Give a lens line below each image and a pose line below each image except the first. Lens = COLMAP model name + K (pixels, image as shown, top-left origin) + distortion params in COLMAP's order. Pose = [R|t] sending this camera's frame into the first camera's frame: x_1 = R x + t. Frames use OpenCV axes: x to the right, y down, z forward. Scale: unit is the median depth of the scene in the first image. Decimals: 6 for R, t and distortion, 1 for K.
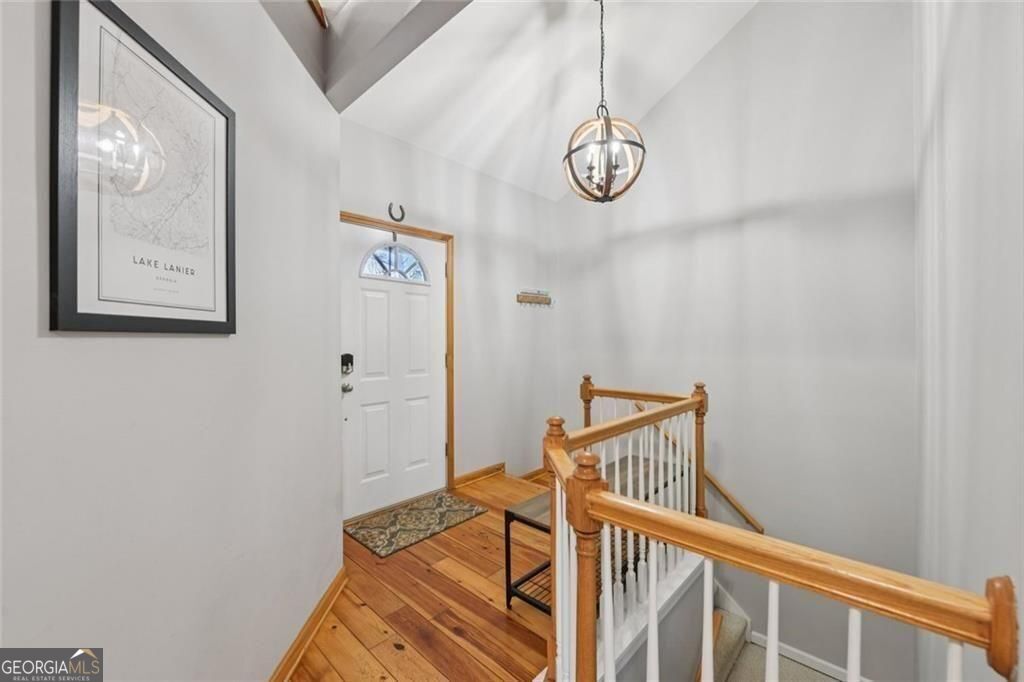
lens RADIAL K [[410.7, 0, 501.6], [0, 410.7, 339.2], [0, 0, 1]] dist [-0.007781, -0.000662]
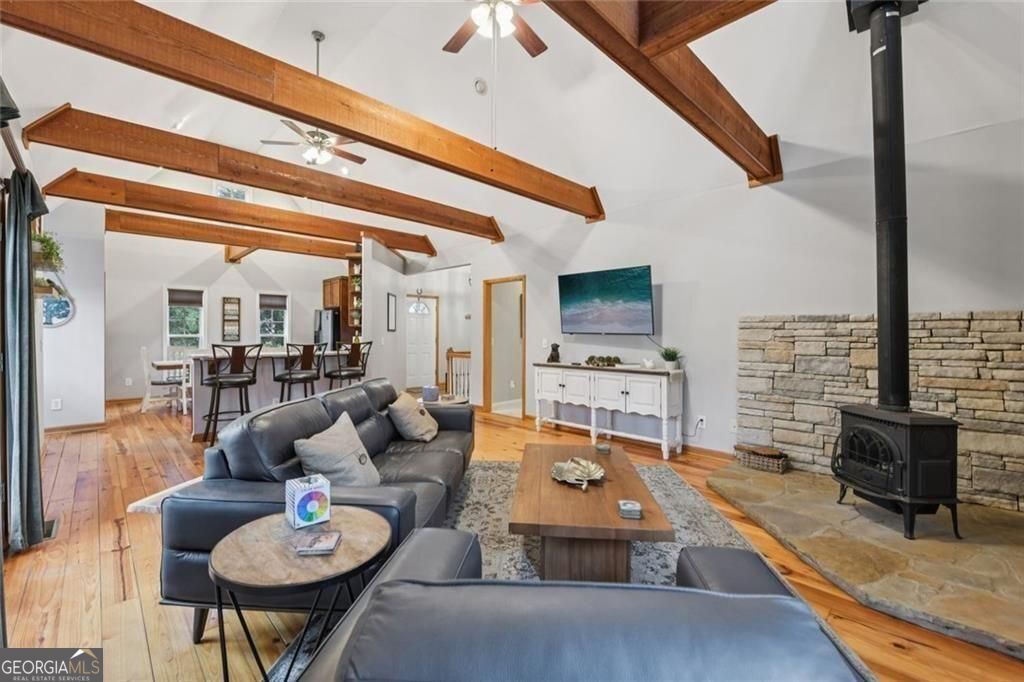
lens RADIAL K [[420.2, 0, 504.8], [0, 420.2, 333.1], [0, 0, 1]] dist [-0.011710, 0.000221]
pose [[0.999243, 0.005464, -0.038514, 0.490171], [-0.005780, 0.999951, -0.008098, 0.024202], [0.038468, 0.008315, 0.999225, -2.042398]]
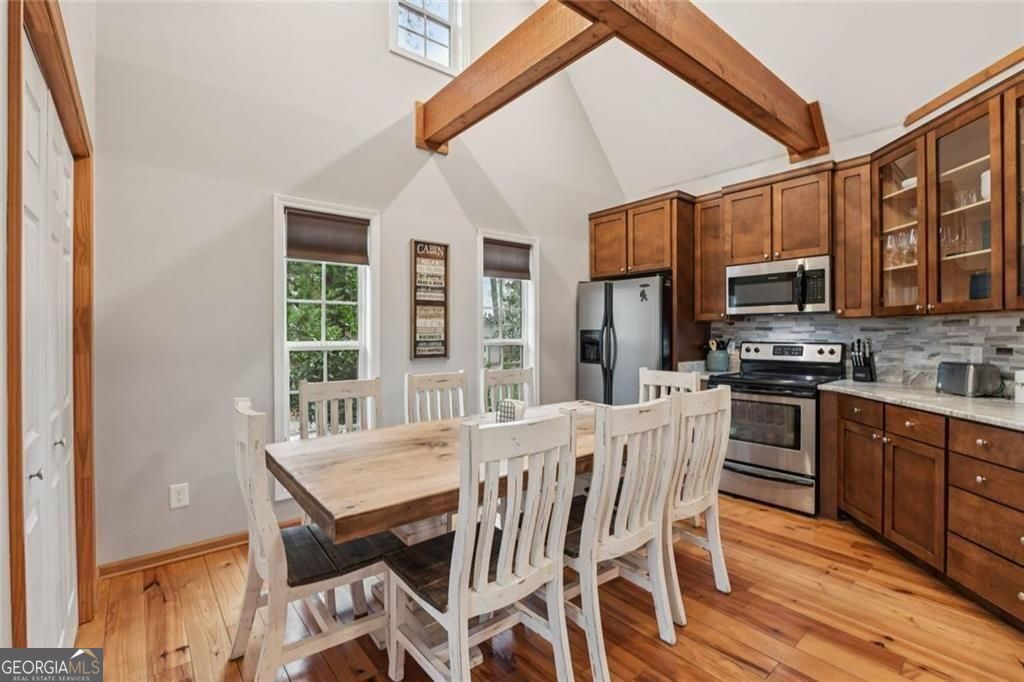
lens RADIAL K [[457.3, 0, 508.3], [0, 457.3, 334.2], [0, 0, 1]] dist [-0.008065, 0.001914]
pose [[0.991202, 0.001164, -0.132349, -1.062245], [-0.001898, 0.999983, -0.005424, 0.012761], [0.132341, 0.005627, 0.991188, -0.473537]]
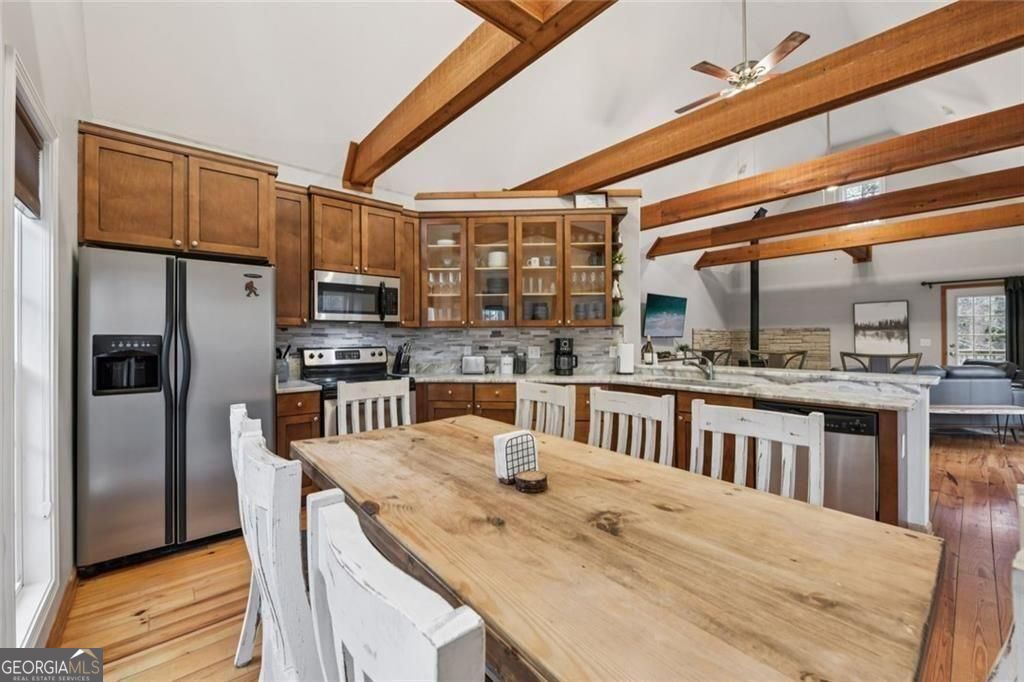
lens RADIAL K [[410.7, 0, 505.7], [0, 410.7, 337.6], [0, 0, 1]] dist [-0.007781, -0.000662]
pose [[0.106205, 0.001102, 0.994344, -1.639762], [0.012580, 0.999918, -0.002452, 0.006066], [-0.994265, 0.012770, 0.106182, 0.225199]]
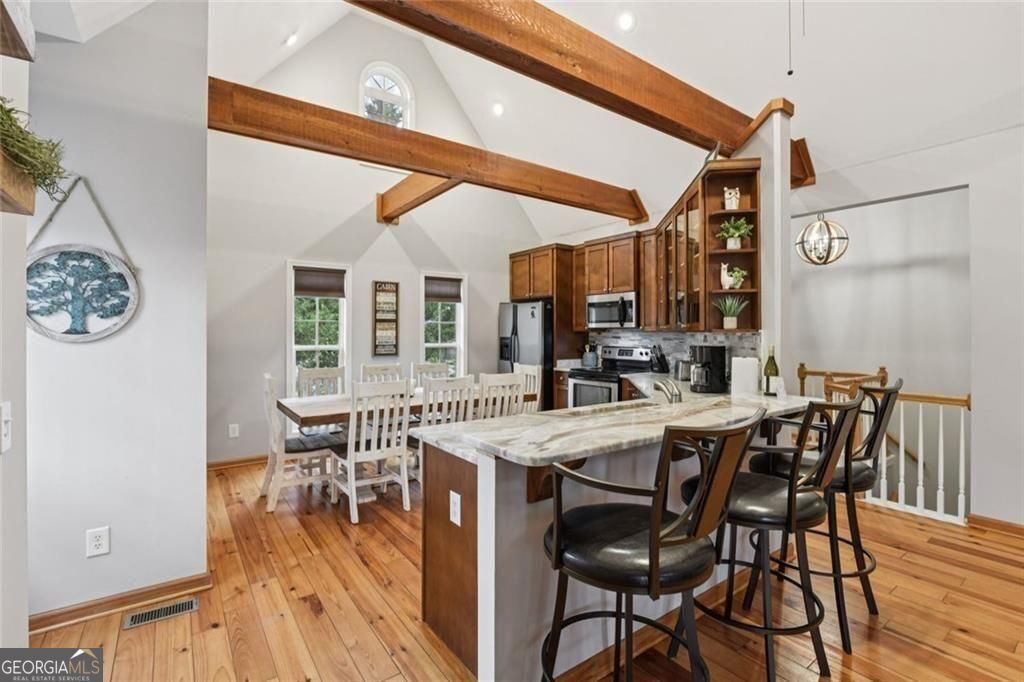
lens RADIAL K [[457.3, 0, 505.8], [0, 457.3, 330.0], [0, 0, 1]] dist [-0.008065, 0.001914]
pose [[0.981928, 0.003902, -0.189215, -0.613248], [-0.006374, 0.999902, -0.012457, -0.014821], [0.189147, 0.013438, 0.981857, -1.026433]]
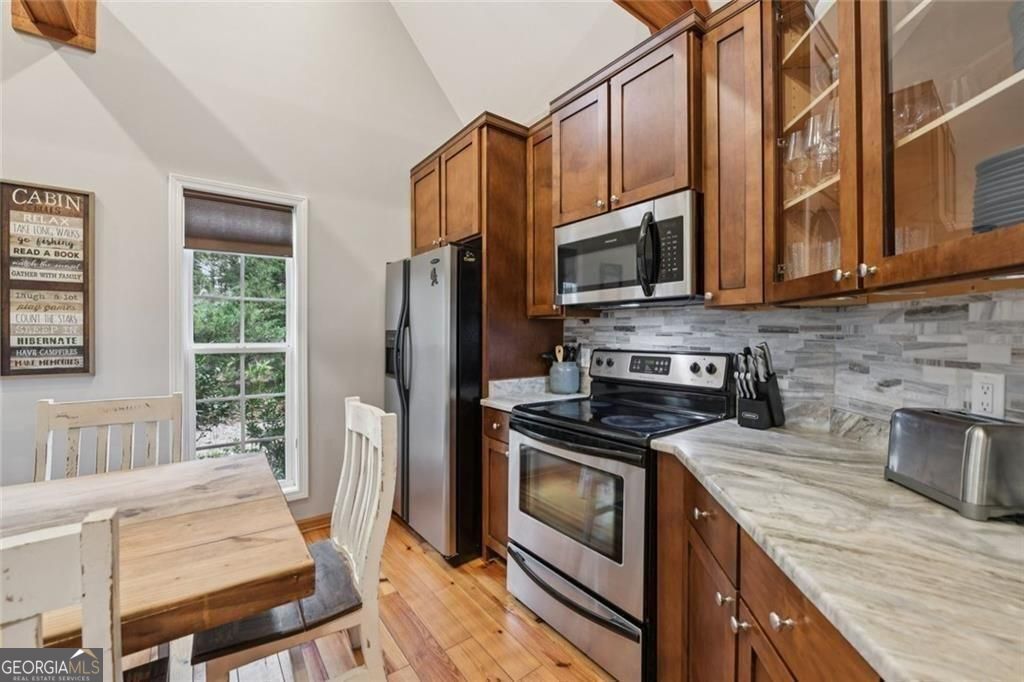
lens RADIAL K [[410.7, 0, 507.3], [0, 410.7, 336.2], [0, 0, 1]] dist [-0.007781, -0.000662]
pose [[0.985061, 0.003998, -0.172157, -0.602681], [-0.004670, 0.999983, -0.003497, 0.005830], [0.172140, 0.004249, 0.985063, 0.132053]]
